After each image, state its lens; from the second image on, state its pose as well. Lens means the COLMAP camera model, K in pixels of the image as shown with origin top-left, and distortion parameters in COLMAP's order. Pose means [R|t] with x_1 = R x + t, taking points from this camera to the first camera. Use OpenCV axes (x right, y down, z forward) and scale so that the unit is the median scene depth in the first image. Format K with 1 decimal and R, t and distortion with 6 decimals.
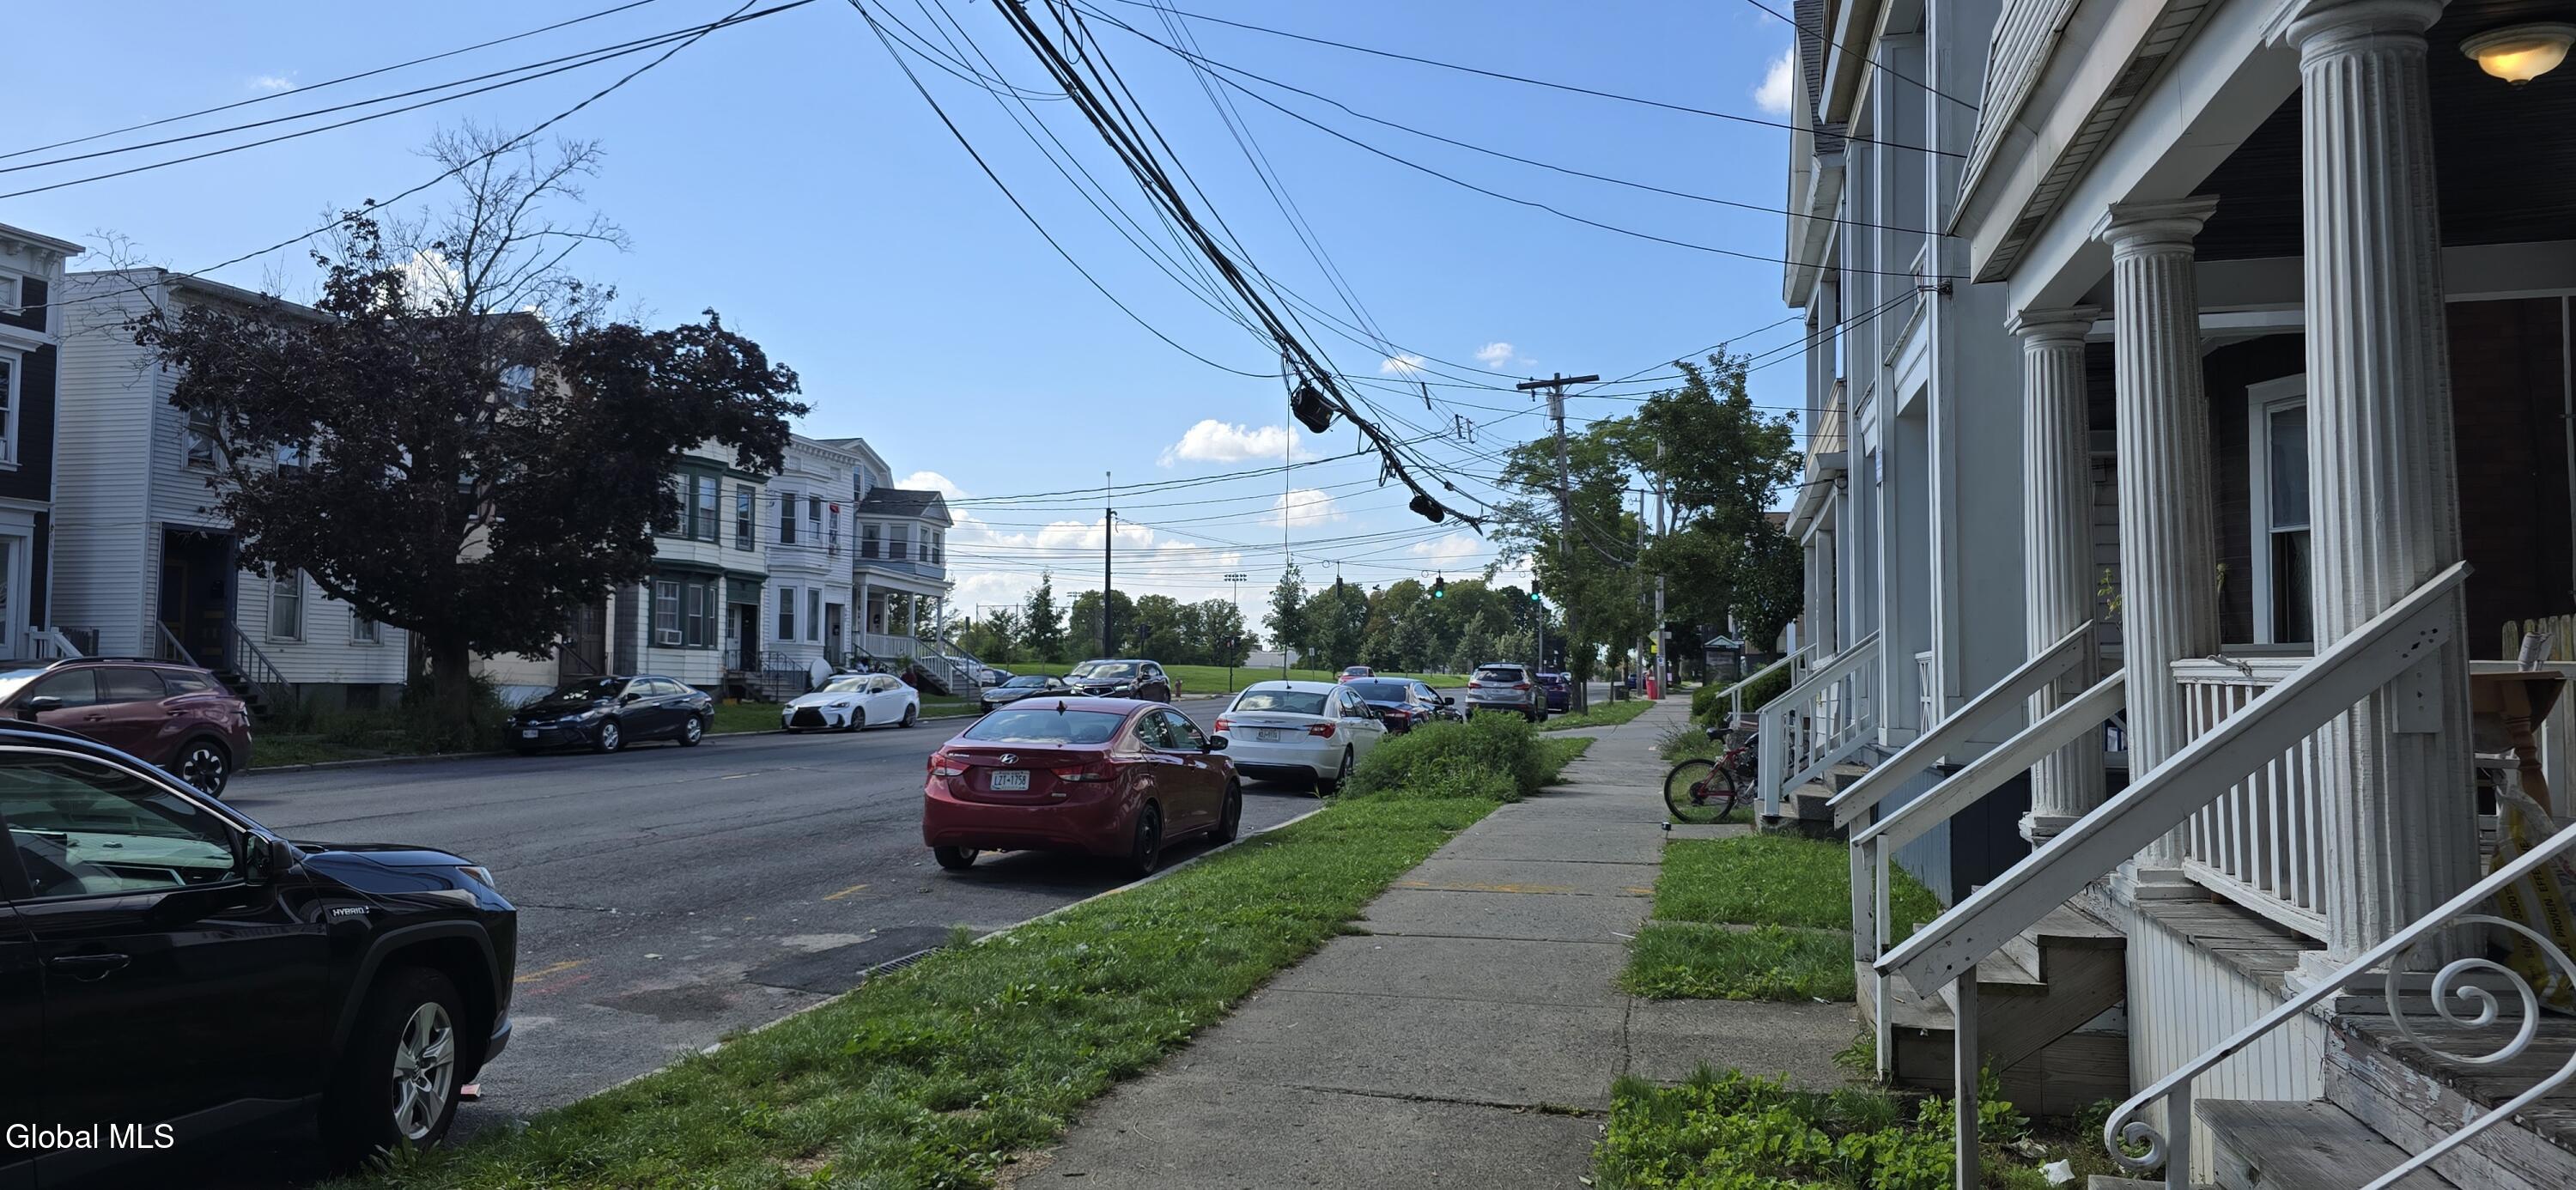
lens RADIAL K [[1732.6, 0, 1288.0], [0, 1732.6, 595.0], [0, 0, 1]] dist [0.078706, -0.062041]
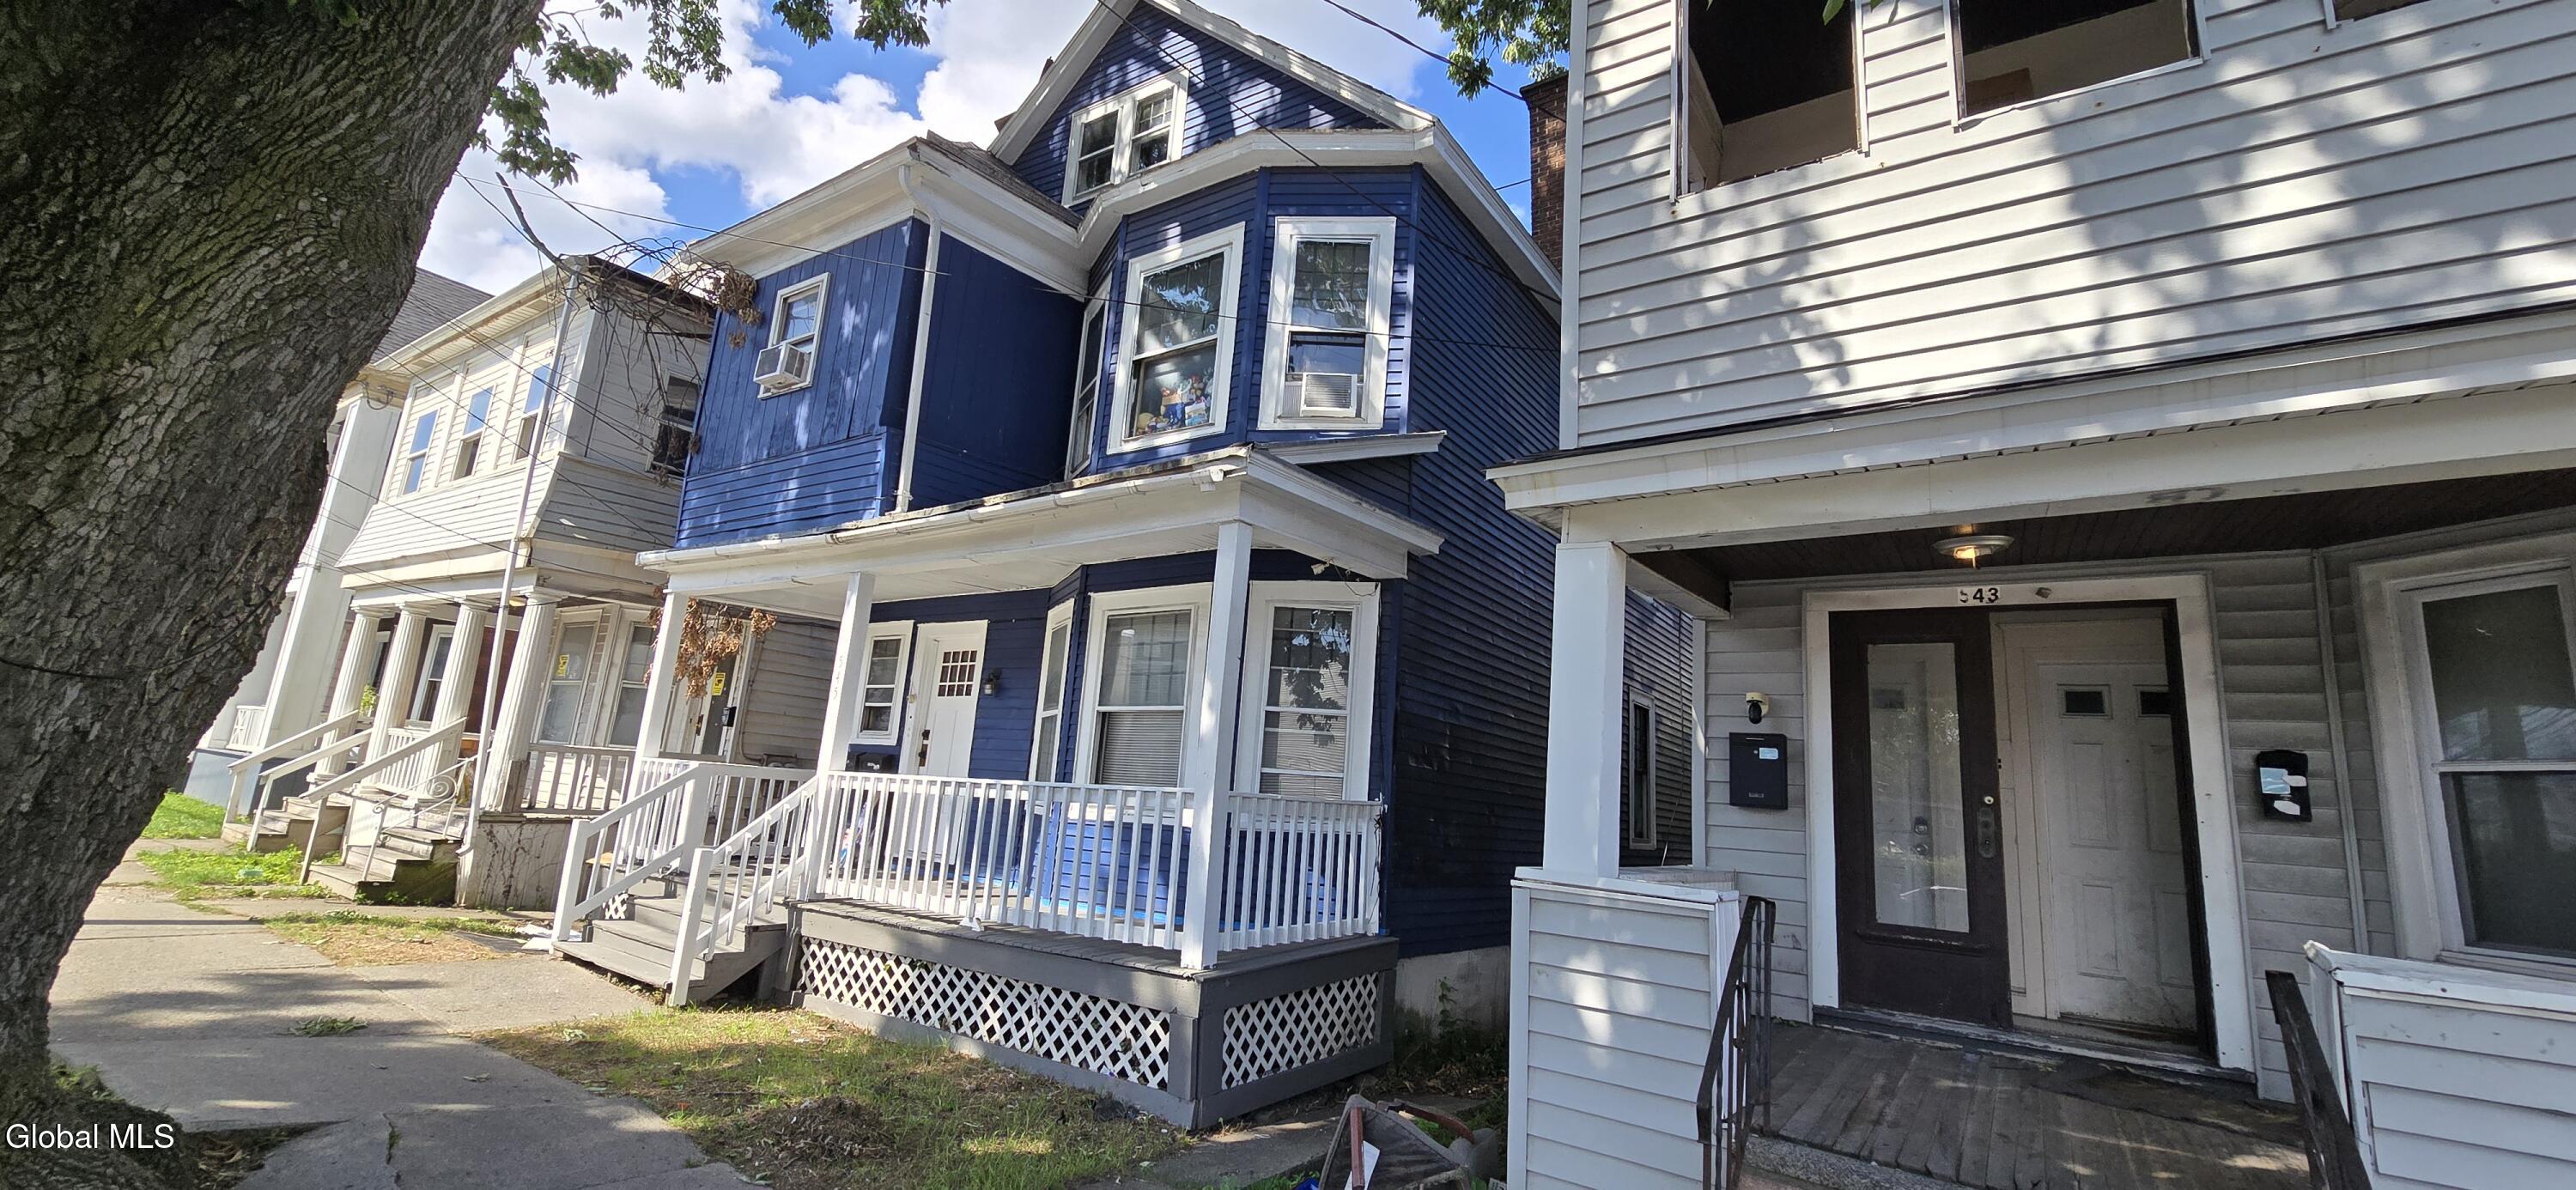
lens RADIAL K [[1033.3, 0, 1288.0], [0, 1033.3, 595.0], [0, 0, 1]] dist [0.000230, -0.000008]
pose [[0.349466, 0.207666, 0.913645, -0.857508], [-0.108460, 0.977539, -0.180703, -0.048644], [-0.930650, -0.035944, 0.364141, -1.497901]]
